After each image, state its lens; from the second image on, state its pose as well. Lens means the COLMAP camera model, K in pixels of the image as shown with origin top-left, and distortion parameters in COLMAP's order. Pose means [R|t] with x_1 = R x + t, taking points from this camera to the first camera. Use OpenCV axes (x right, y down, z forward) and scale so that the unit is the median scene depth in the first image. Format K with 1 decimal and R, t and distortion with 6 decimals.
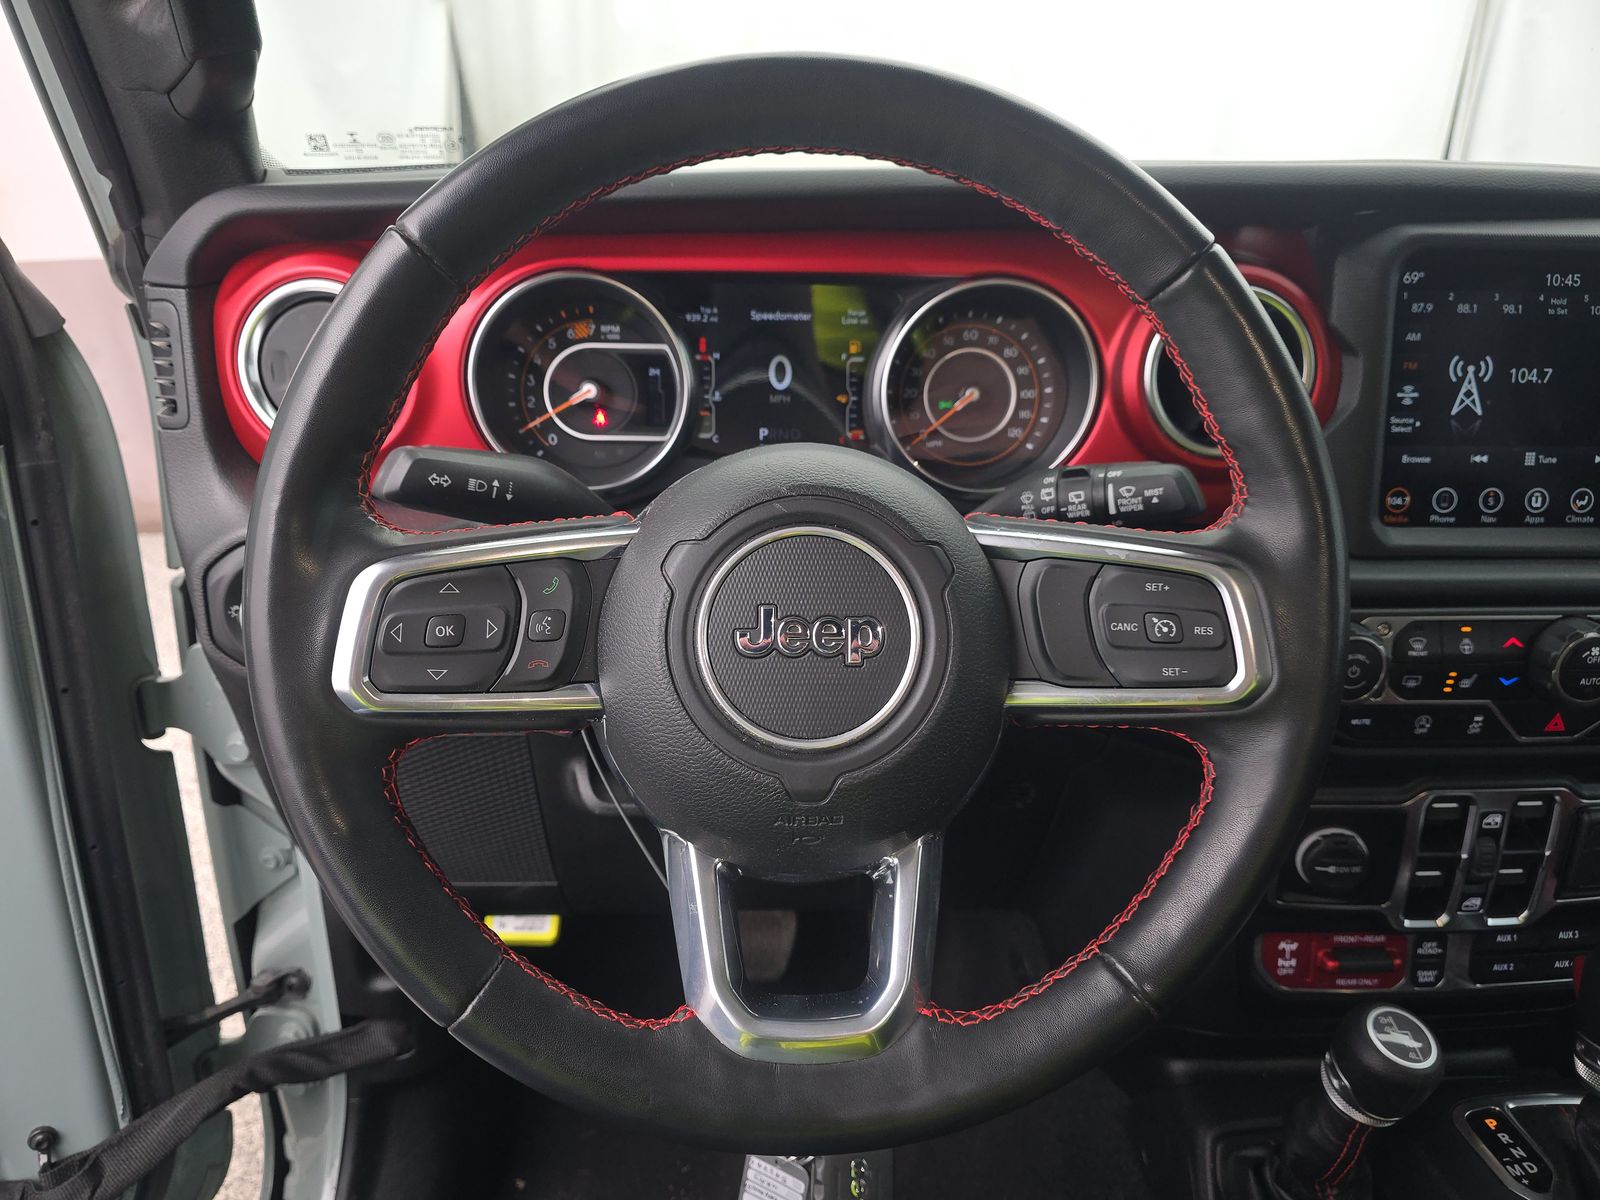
lens RADIAL K [[1076.7, 0, 781.6], [0, 1076.7, 584.8], [0, 0, 1]] dist [0.029877, -0.044776]
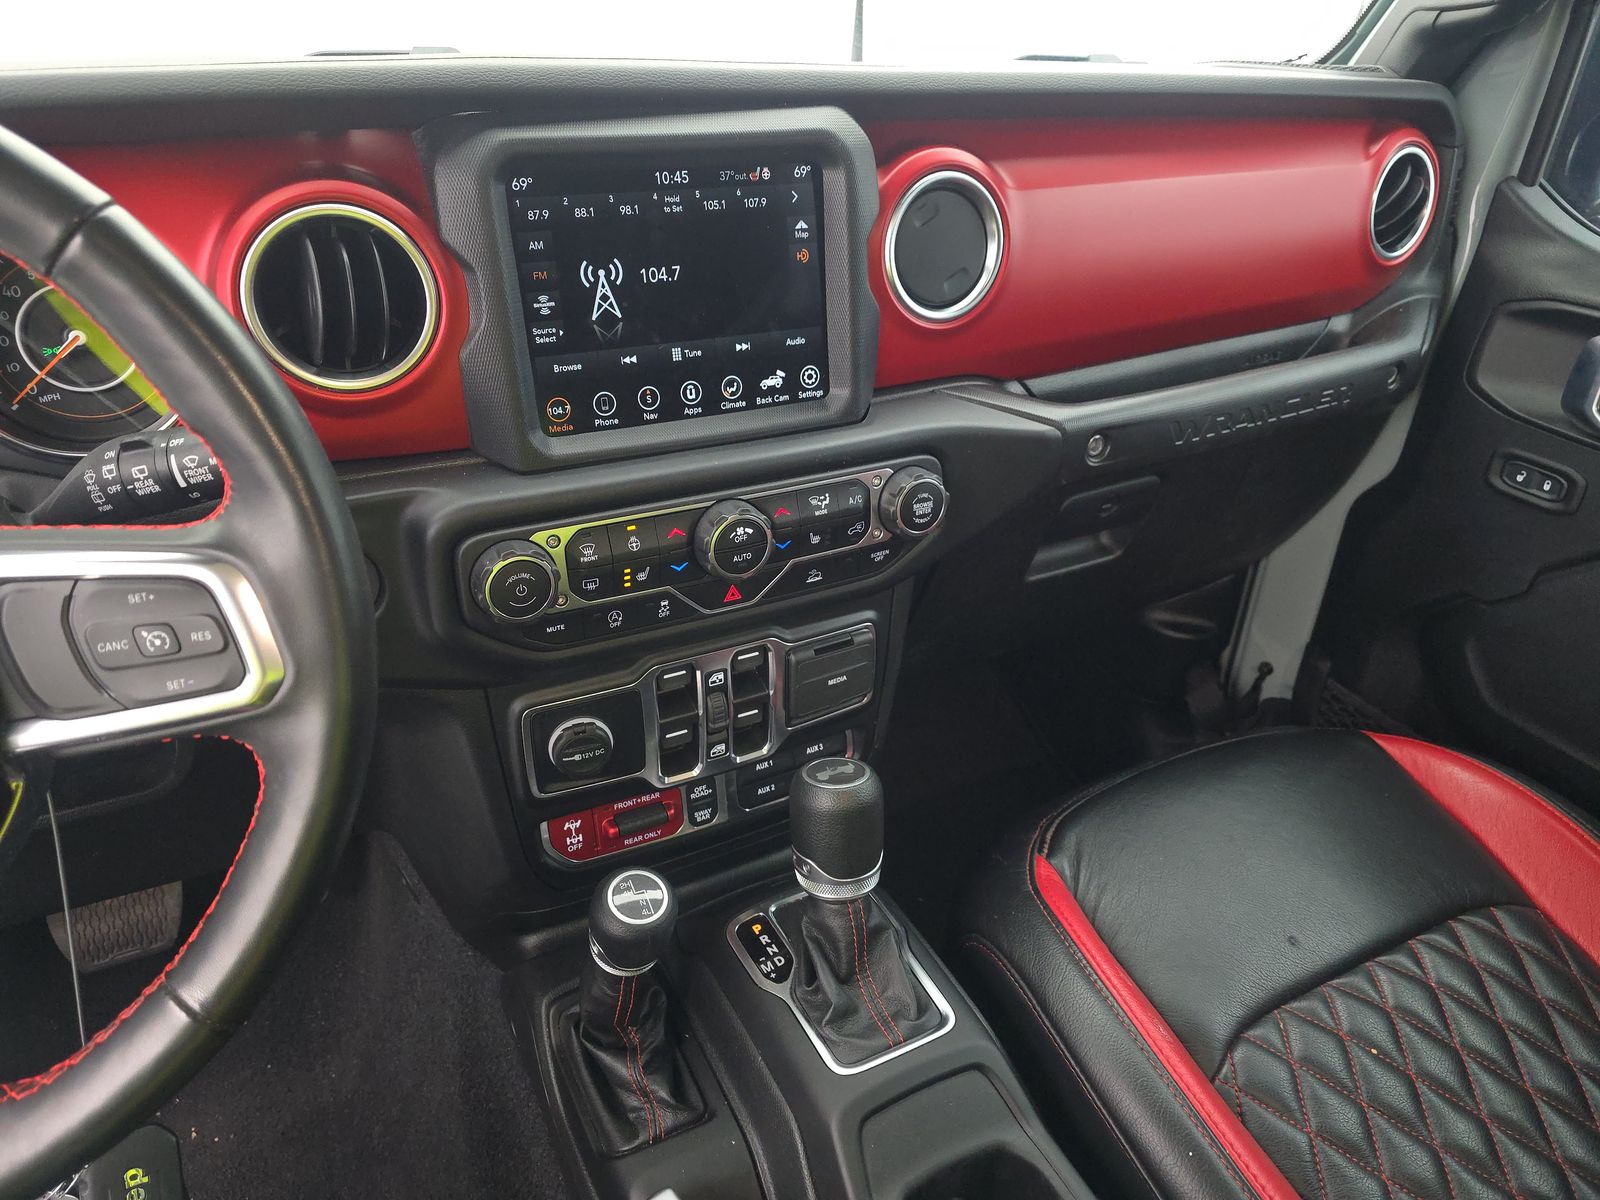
lens RADIAL K [[1076.7, 0, 787.8], [0, 1076.7, 595.4], [0, 0, 1]] dist [0.029877, -0.044776]
pose [[0.909167, -0.189510, 0.370812, 0.360470], [0.125609, 0.973775, 0.189694, -0.074474], [-0.397036, -0.125886, 0.909129, -0.032716]]
